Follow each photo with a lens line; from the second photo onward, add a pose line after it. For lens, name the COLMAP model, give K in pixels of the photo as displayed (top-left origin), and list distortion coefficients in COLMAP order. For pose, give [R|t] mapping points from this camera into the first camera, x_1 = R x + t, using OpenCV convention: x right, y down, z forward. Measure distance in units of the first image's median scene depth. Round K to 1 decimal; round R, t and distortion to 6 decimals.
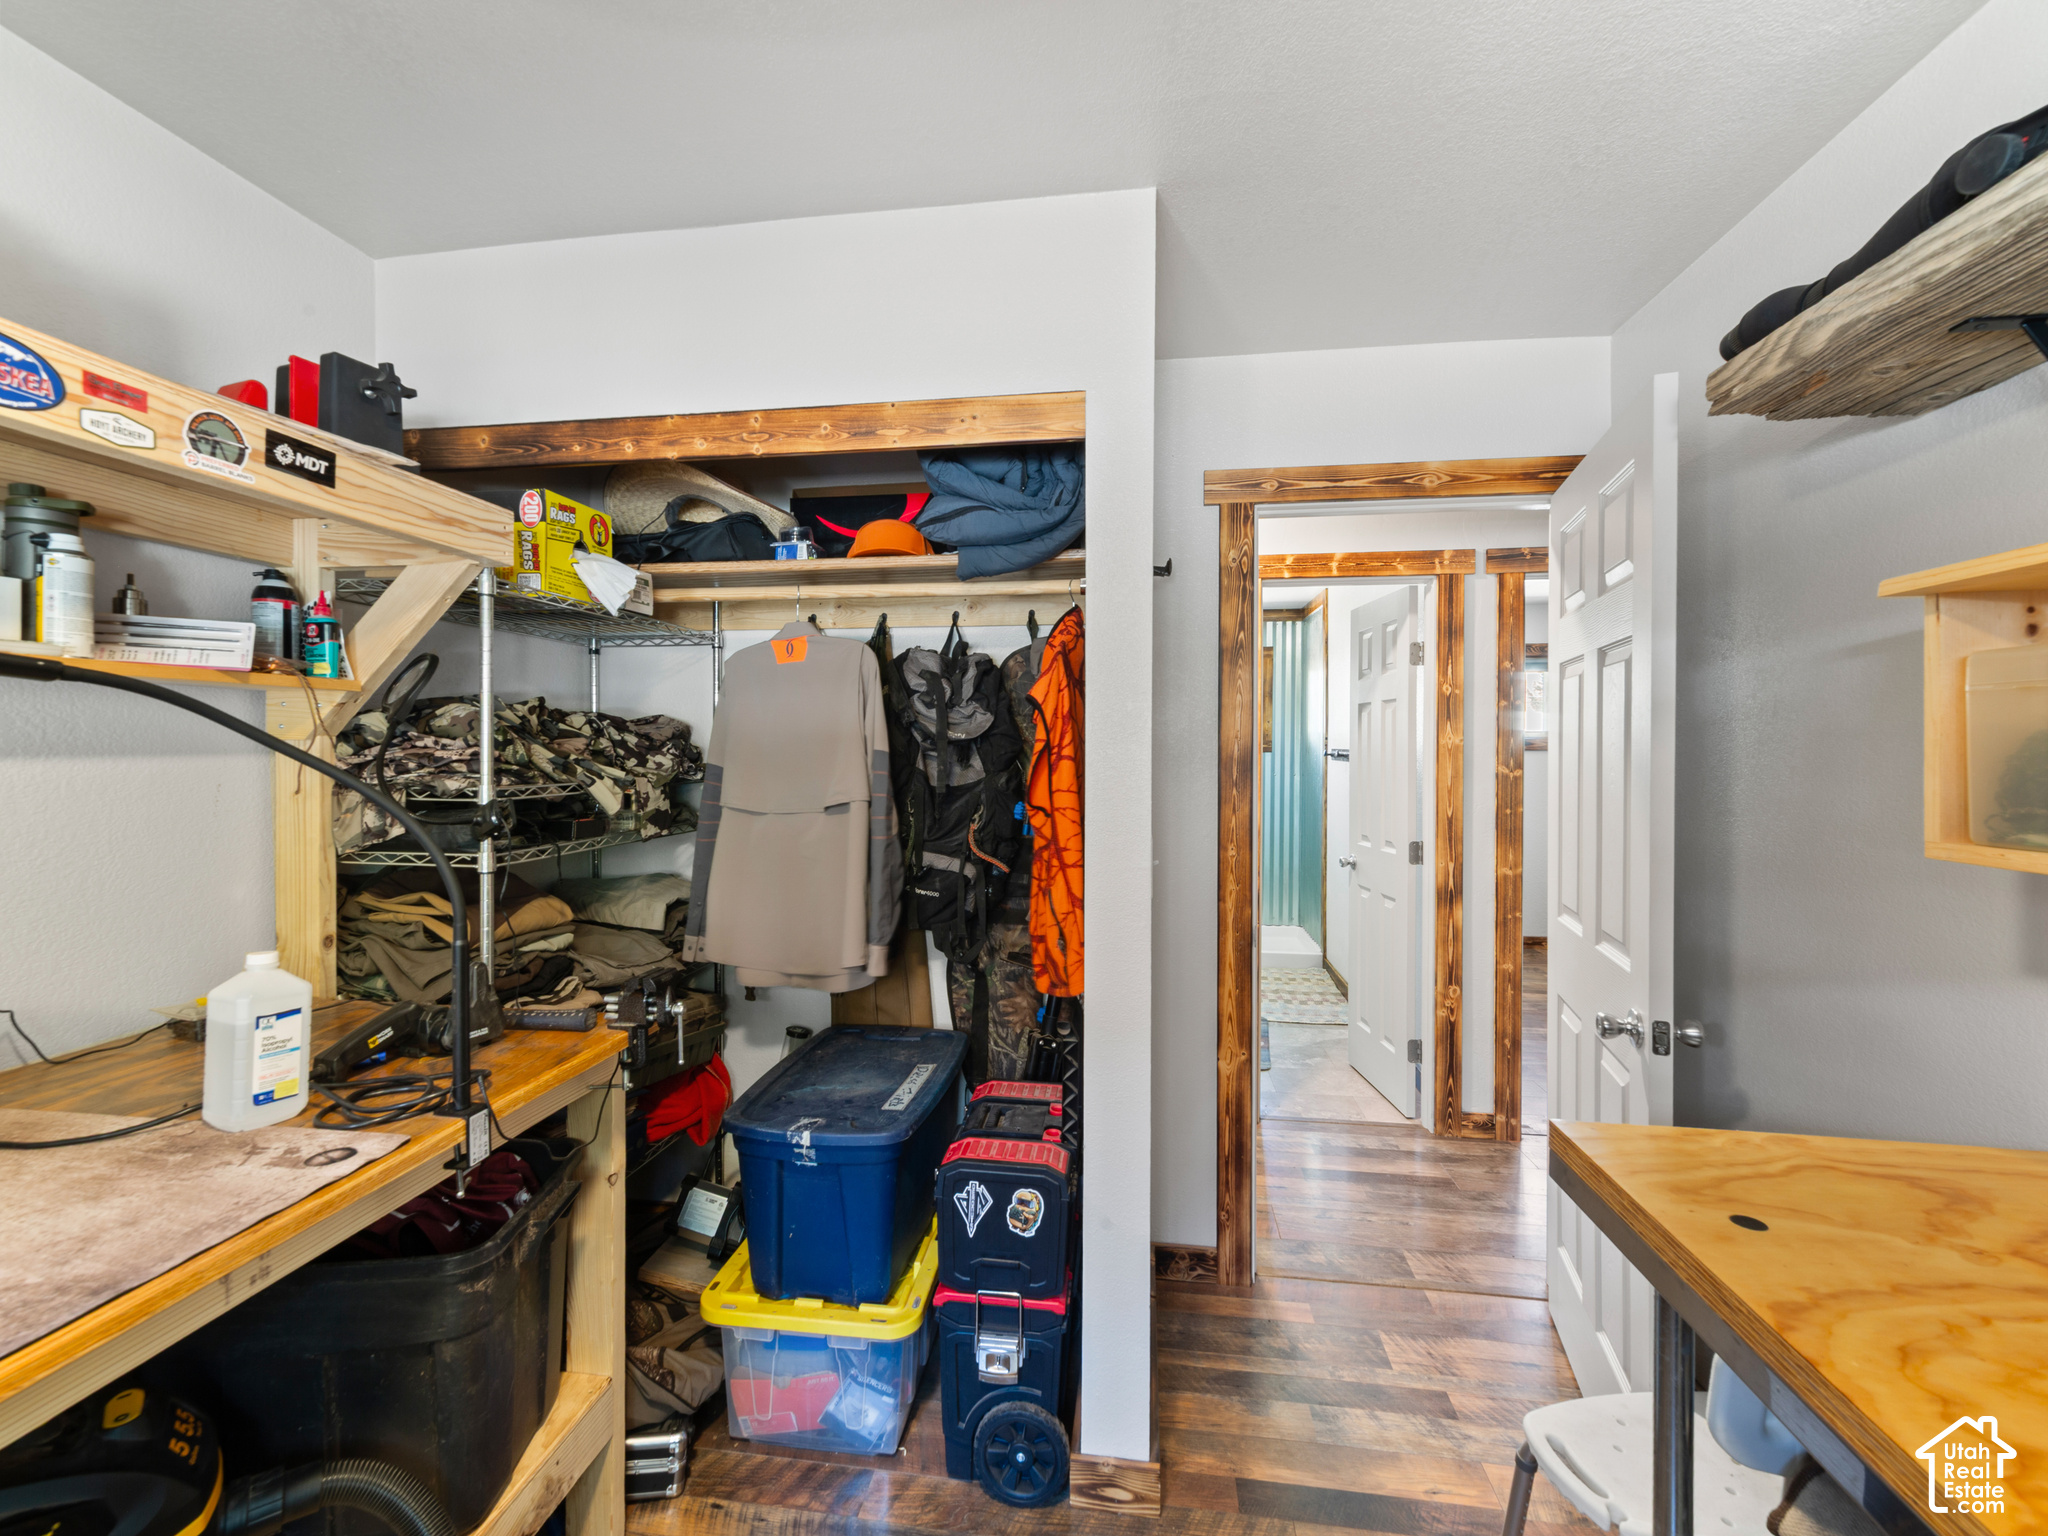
lens RADIAL K [[875.5, 0, 1023.0], [0, 875.5, 755.9], [0, 0, 1]] dist [-0.010184, 0.001815]
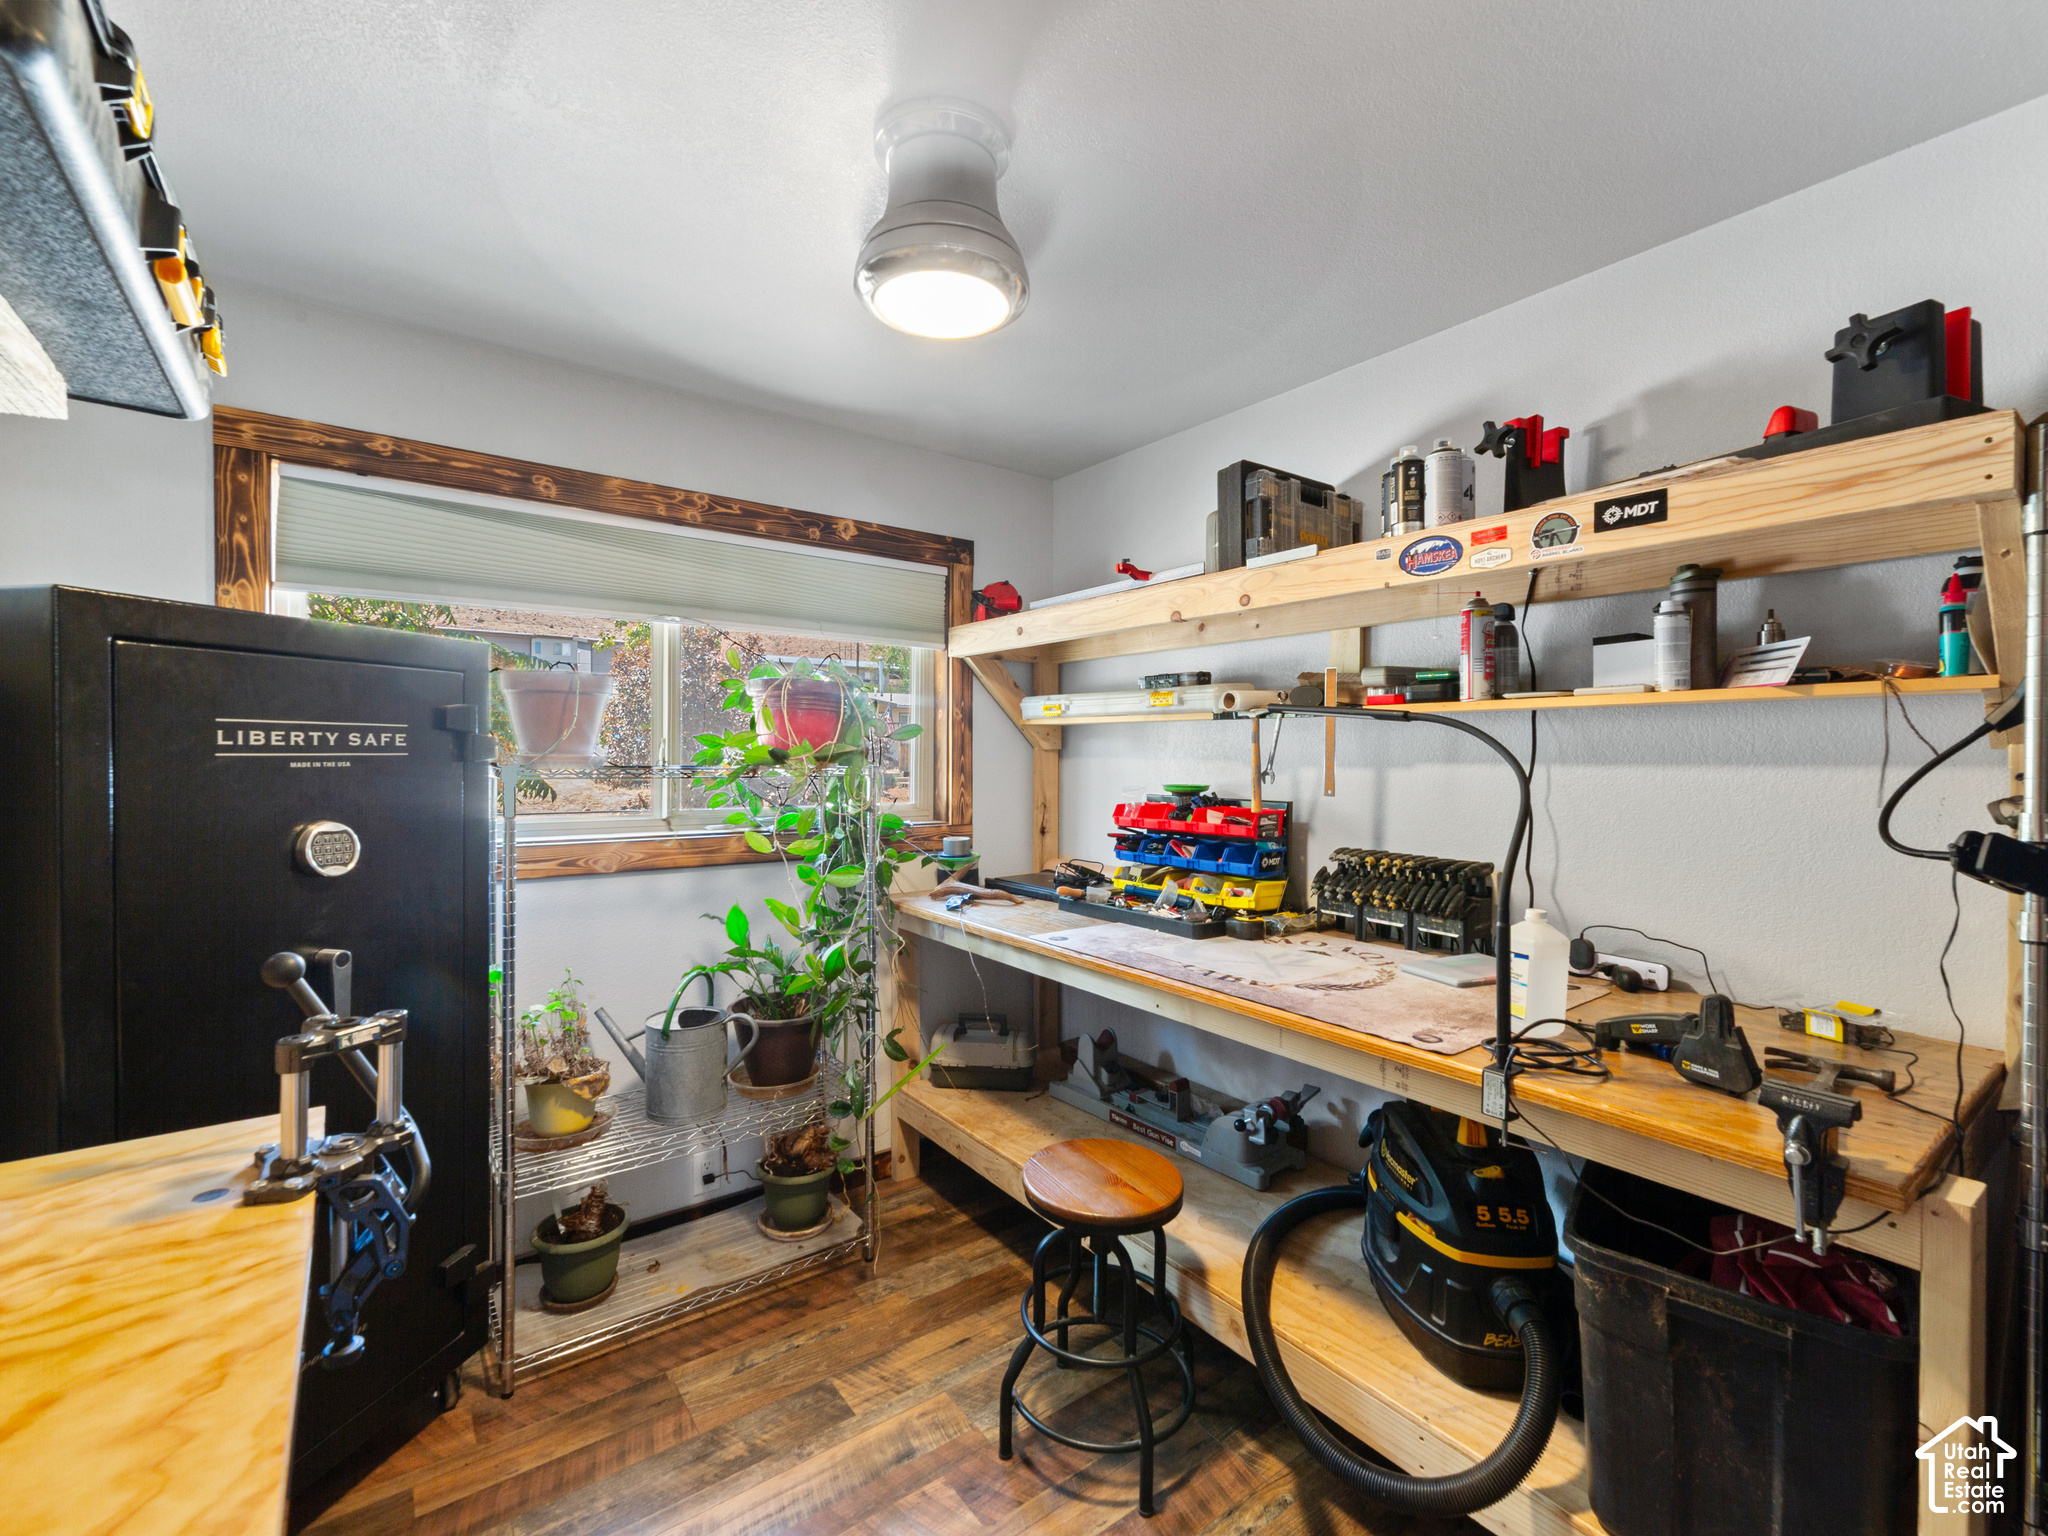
lens RADIAL K [[875.5, 0, 1026.3], [0, 875.5, 763.5], [0, 0, 1]] dist [-0.010184, 0.001815]
pose [[-0.700077, 0.004212, -0.714055, 0.611473], [-0.007054, 0.999893, 0.012814, -0.010655], [0.714032, 0.014007, -0.699973, 1.315389]]
